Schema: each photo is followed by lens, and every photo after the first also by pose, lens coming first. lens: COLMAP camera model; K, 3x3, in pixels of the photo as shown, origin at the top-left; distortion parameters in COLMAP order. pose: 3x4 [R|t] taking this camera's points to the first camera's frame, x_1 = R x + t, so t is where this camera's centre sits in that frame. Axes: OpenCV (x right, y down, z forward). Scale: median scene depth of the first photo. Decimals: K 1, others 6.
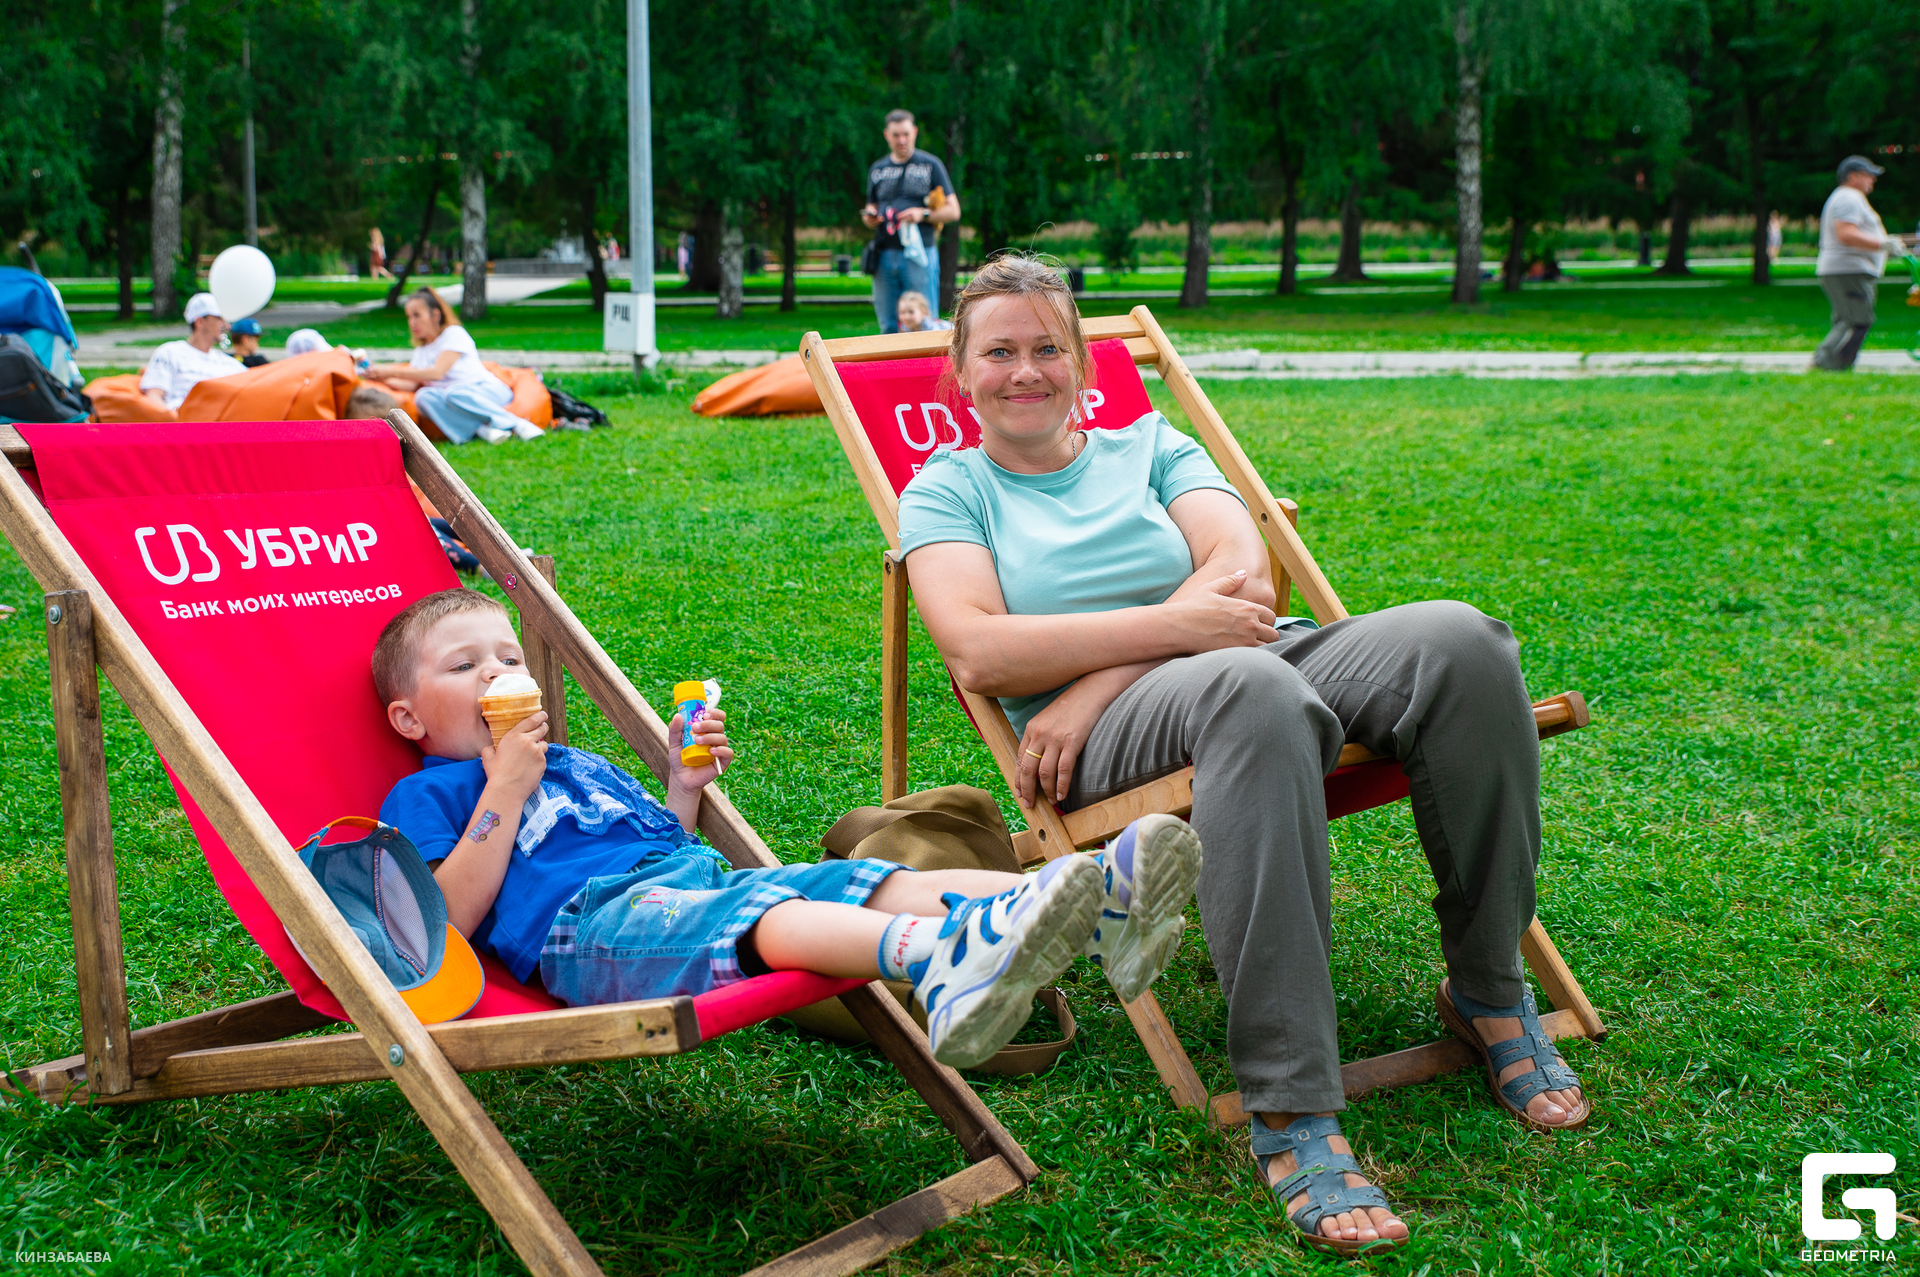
lens RADIAL K [[2220.5, 0, 961.1], [0, 2220.5, 639.4], [0, 0, 1]] dist [-0.219021, 0.000000]
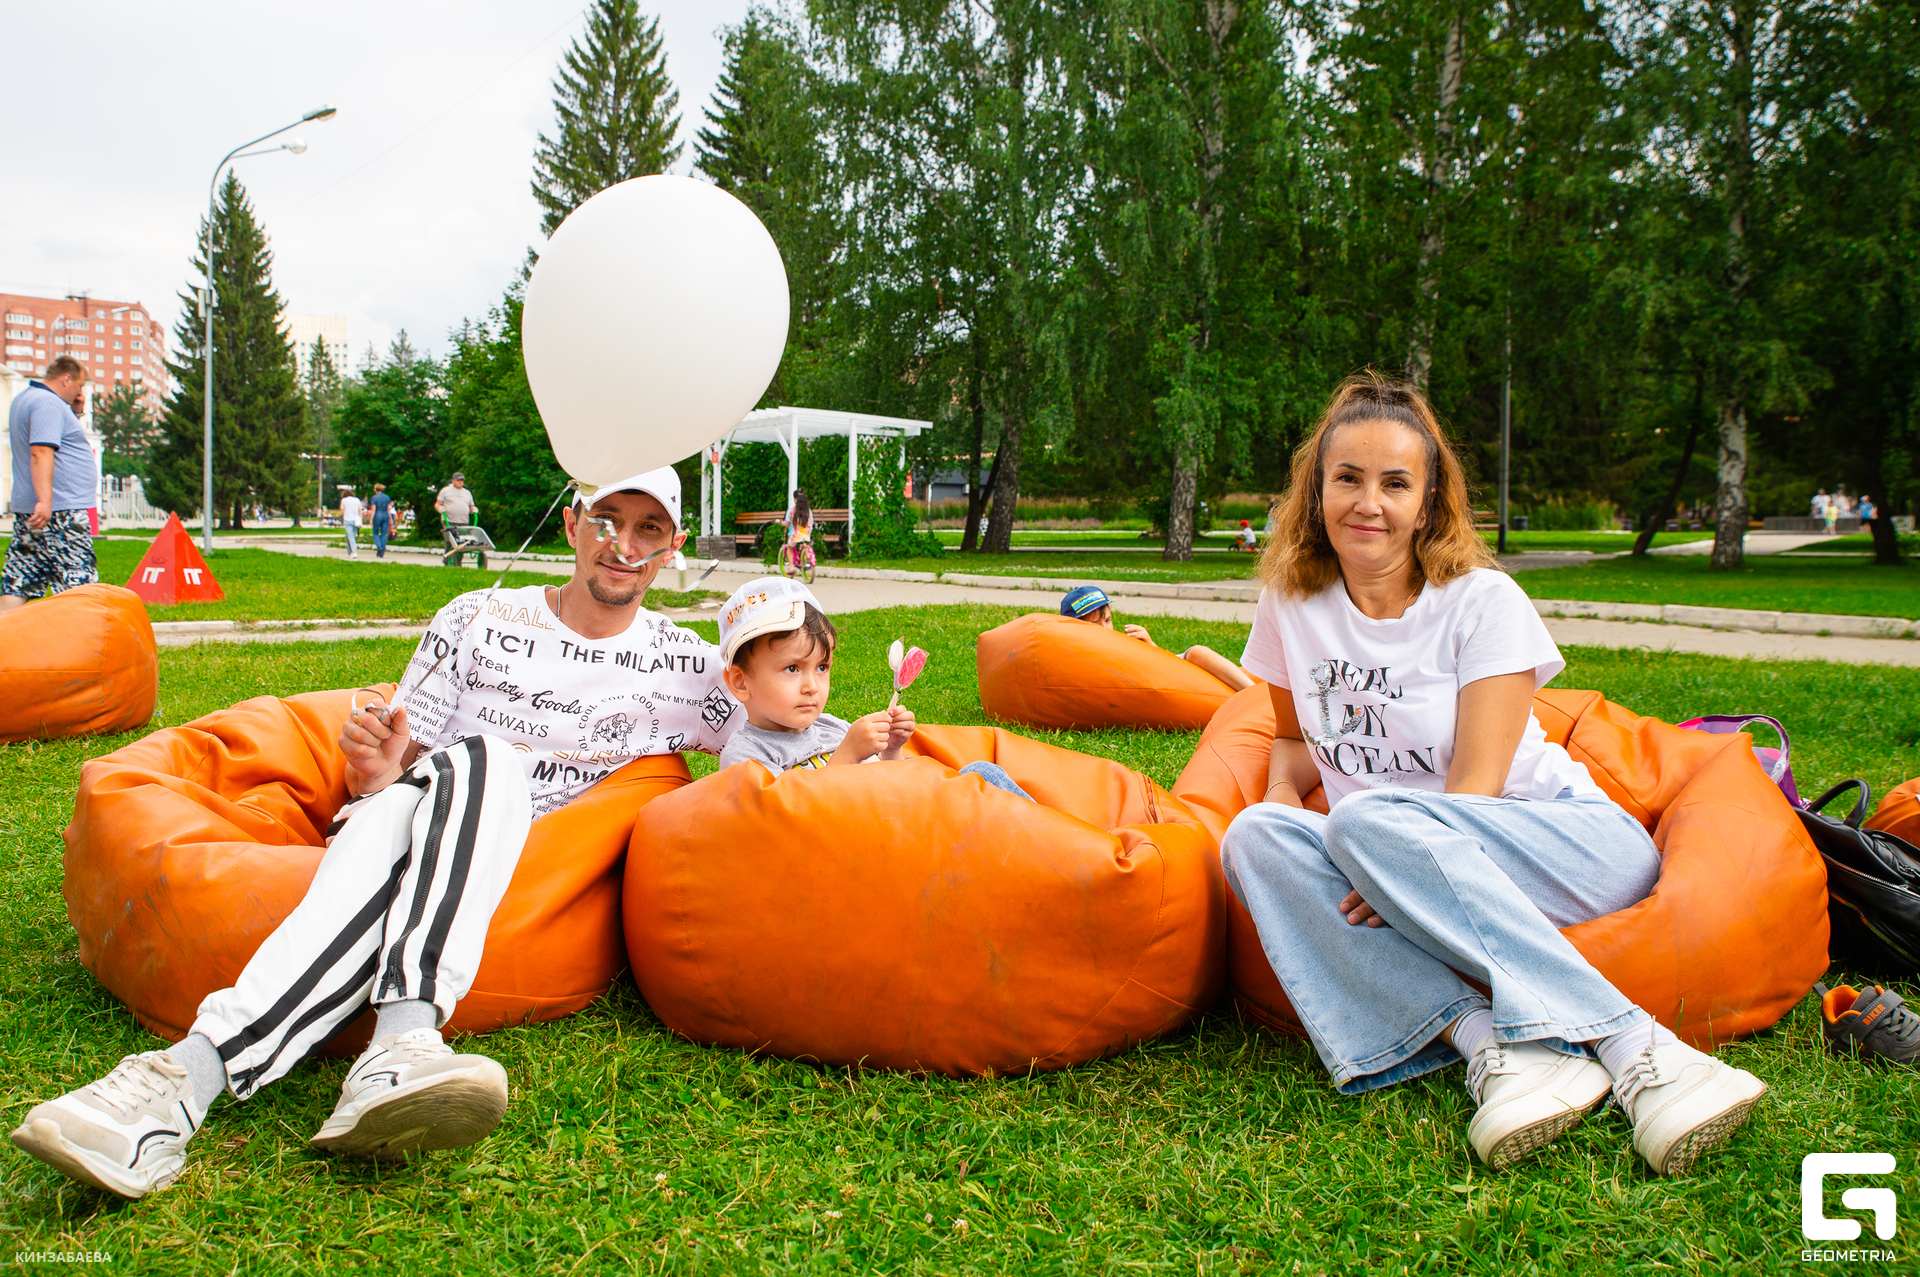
lens RADIAL K [[1617.5, 0, 961.2], [0, 1617.5, 635.6], [0, 0, 1]] dist [-0.011435, -0.004266]
pose [[0.782353, 0.041202, -0.621471, -0.056757], [-0.106134, 0.992035, -0.067840, -0.042605], [0.613726, 0.119034, 0.780494, 0.299258]]
